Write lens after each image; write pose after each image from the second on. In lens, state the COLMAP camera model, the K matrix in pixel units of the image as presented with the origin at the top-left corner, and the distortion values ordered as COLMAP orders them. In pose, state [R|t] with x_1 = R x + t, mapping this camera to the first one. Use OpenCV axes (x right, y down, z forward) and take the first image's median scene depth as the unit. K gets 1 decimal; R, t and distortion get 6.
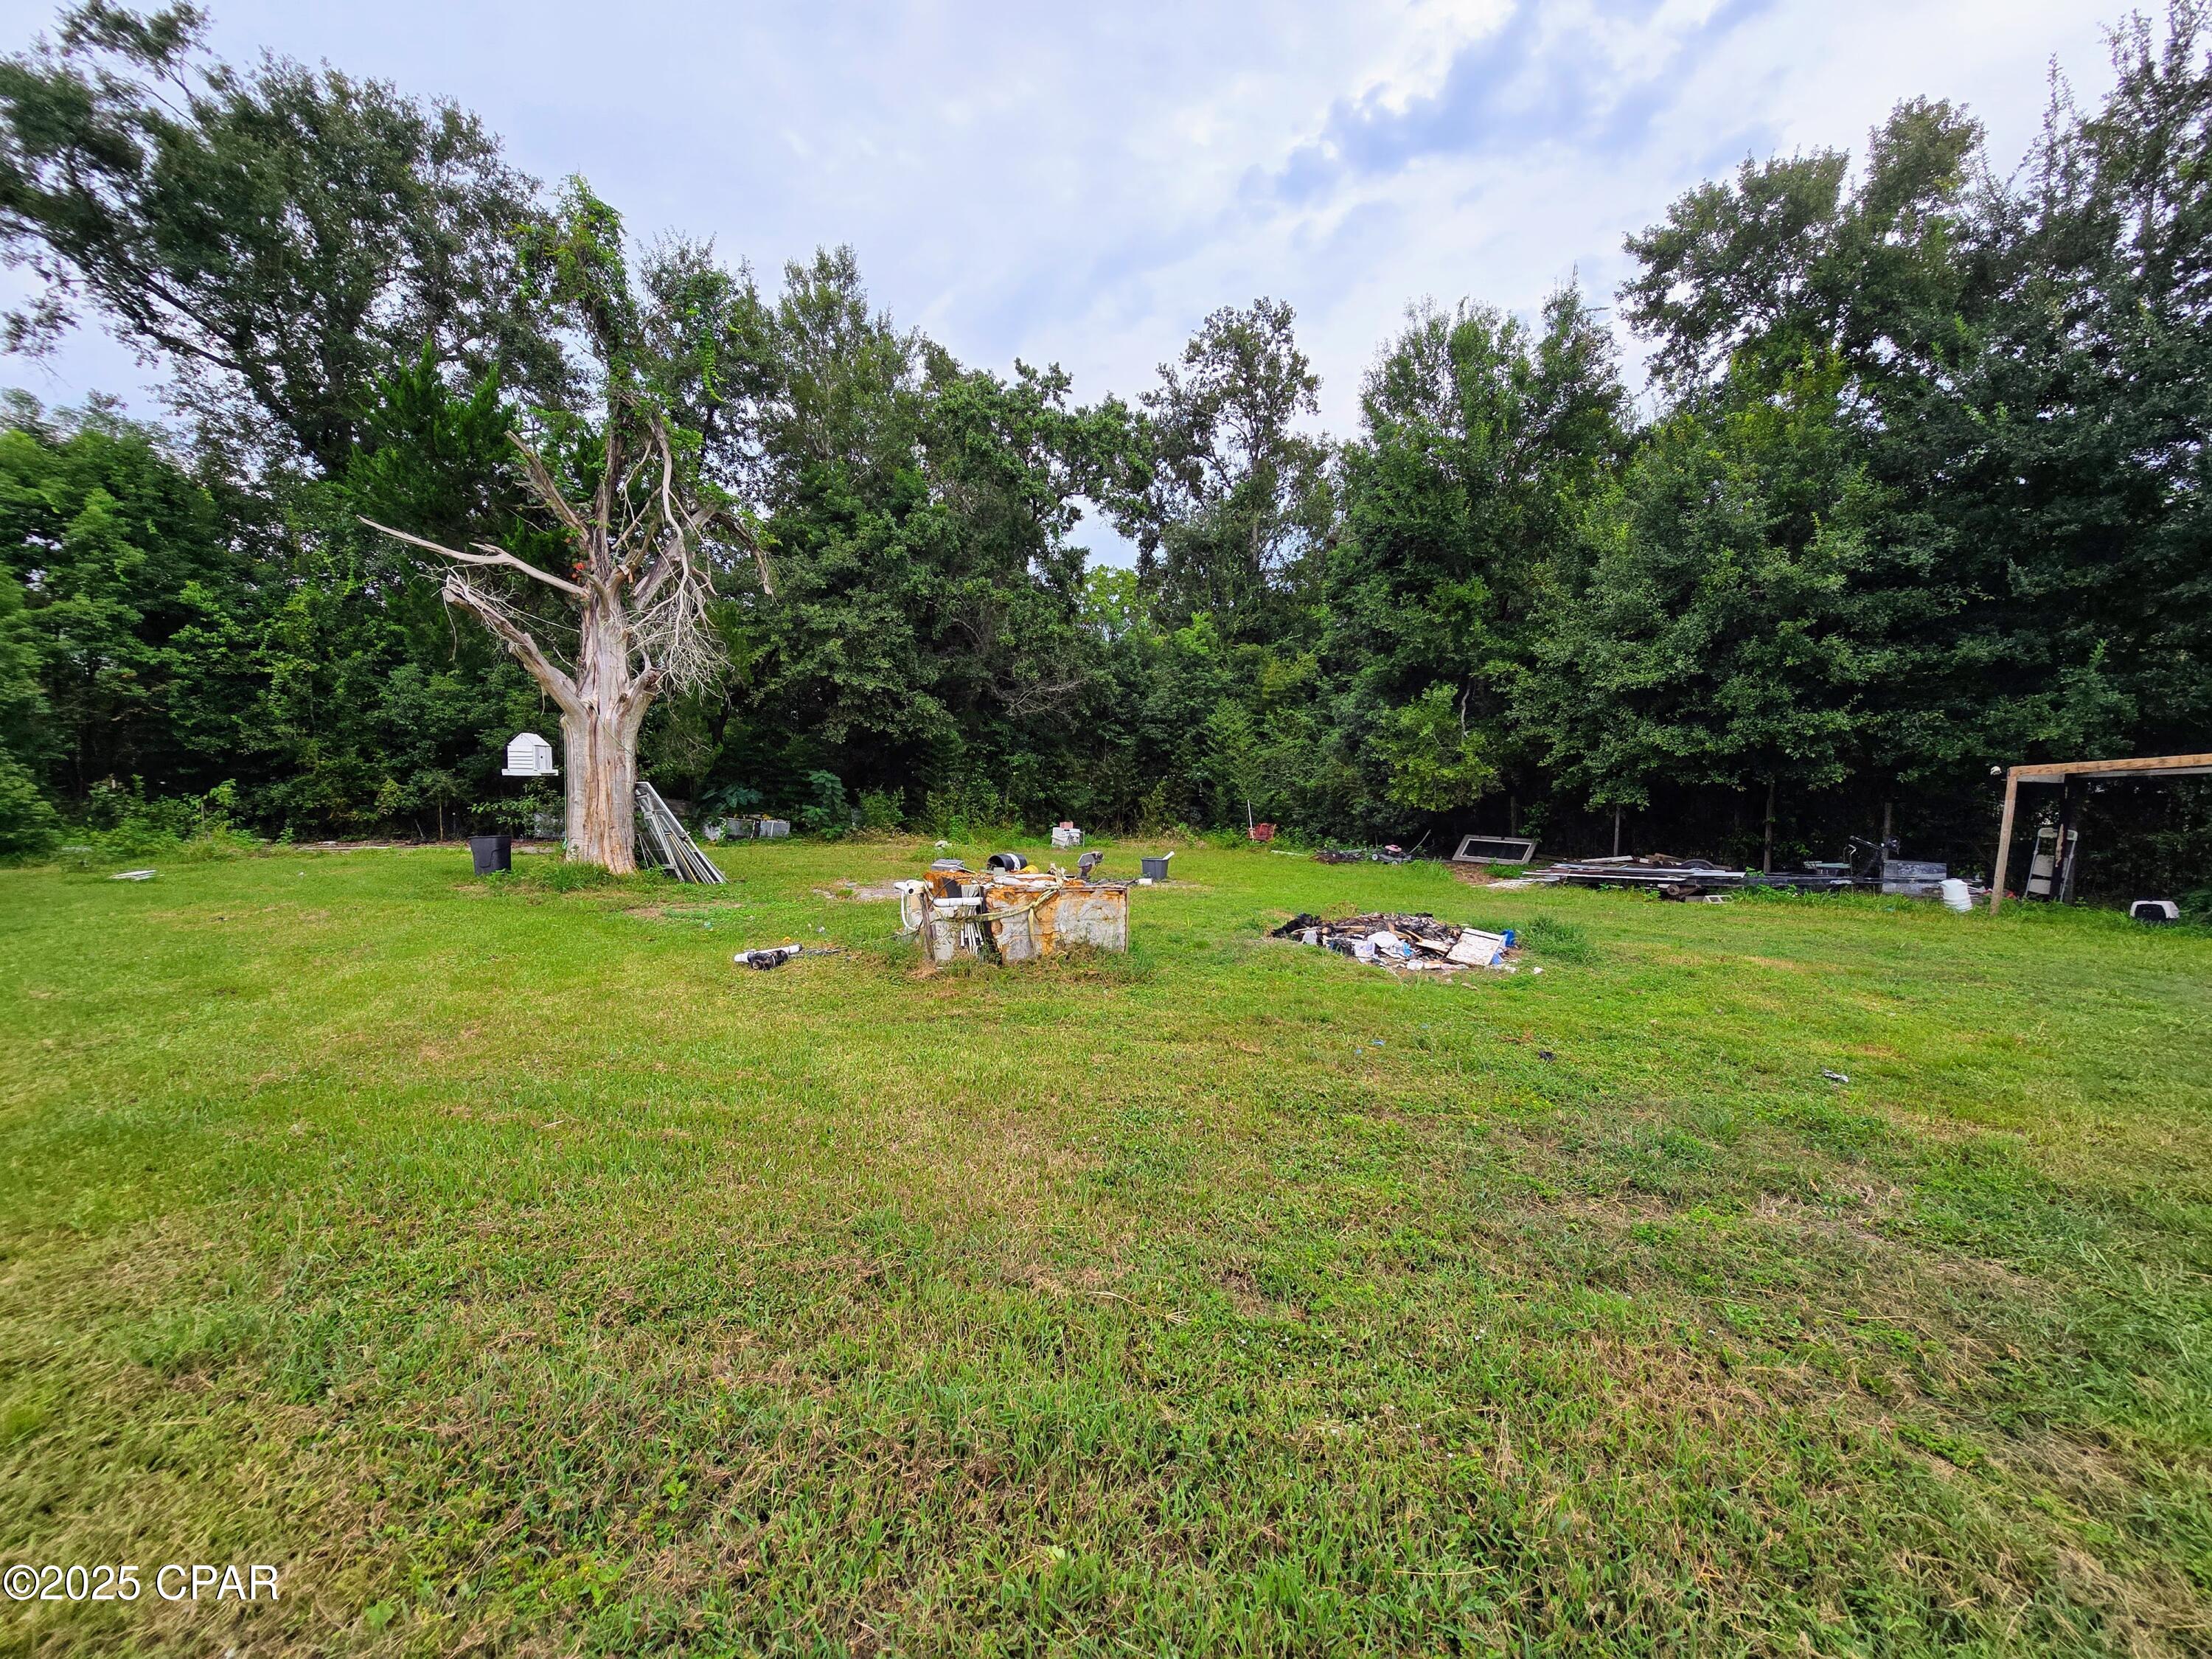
lens RADIAL K [[900.9, 0, 1112.4], [0, 900.9, 840.3], [0, 0, 1]] dist [-0.001166, -0.000092]
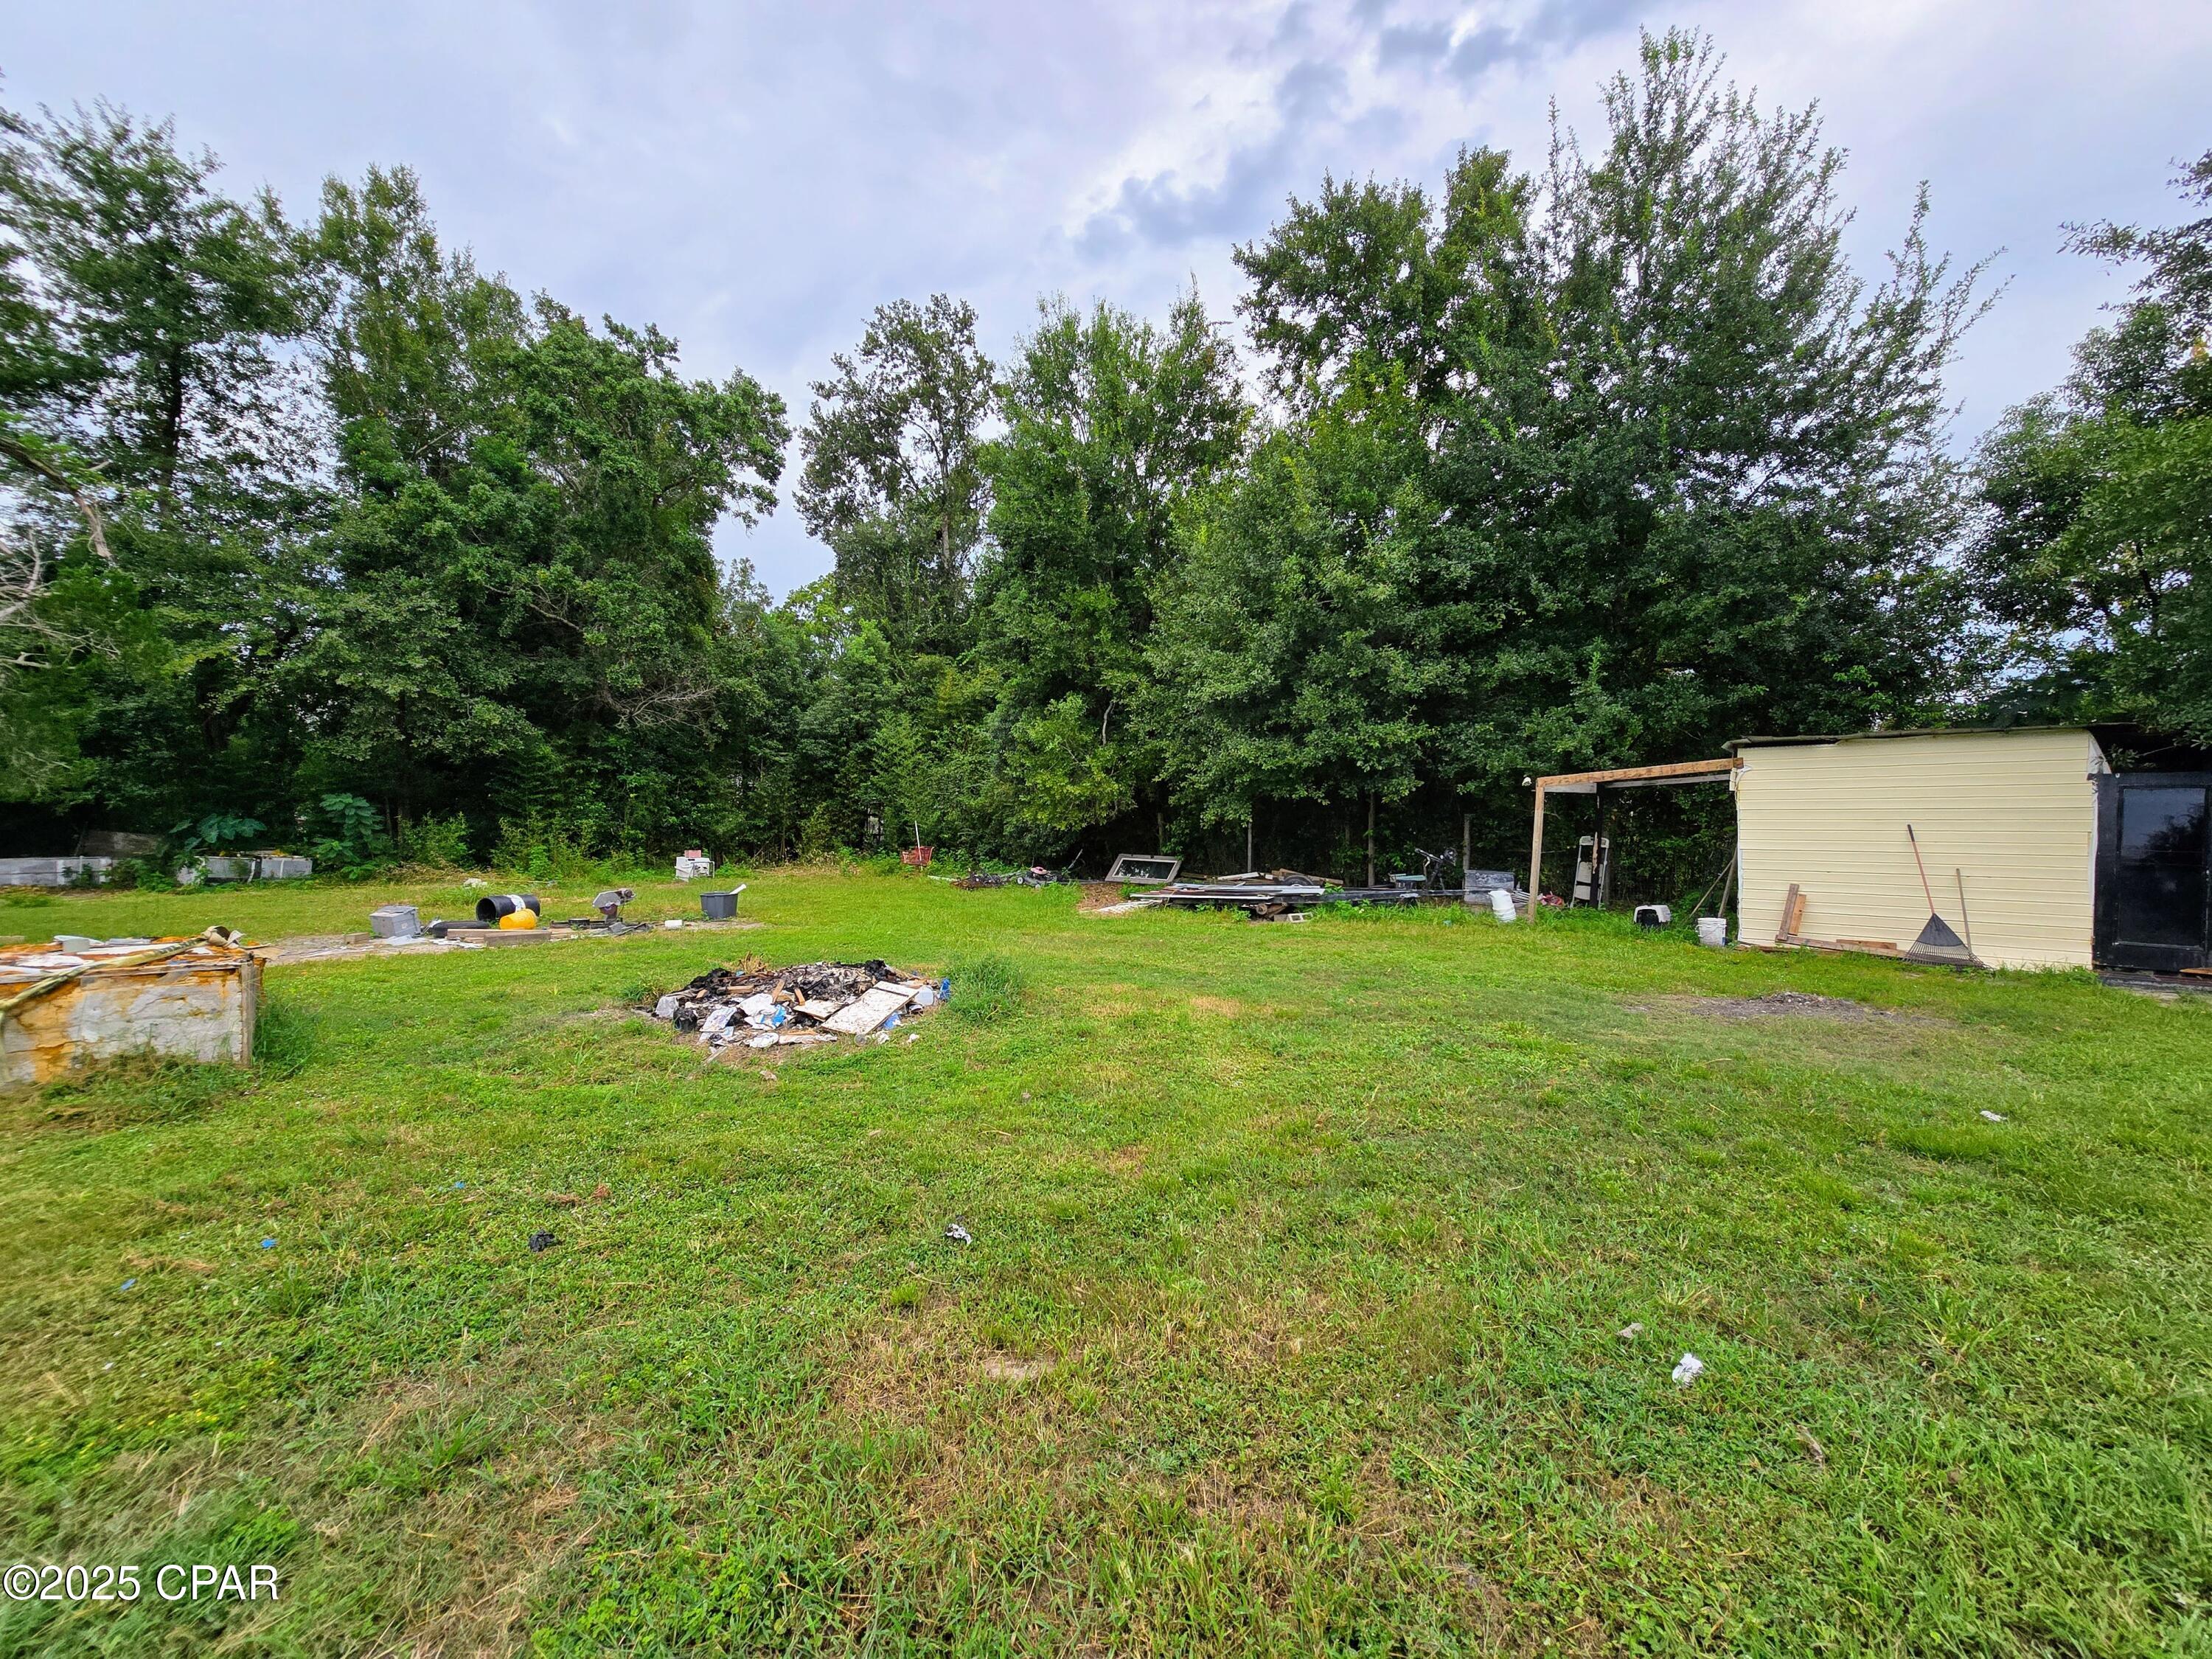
lens RADIAL K [[897.2, 0, 1110.0], [0, 897.2, 841.9], [0, 0, 1]] dist [0.000997, -0.003134]
pose [[0.973317, -0.022960, 0.228315, 0.177266], [0.027523, 0.999480, -0.016818, -0.003266], [-0.227810, 0.022653, 0.973442, 0.075280]]
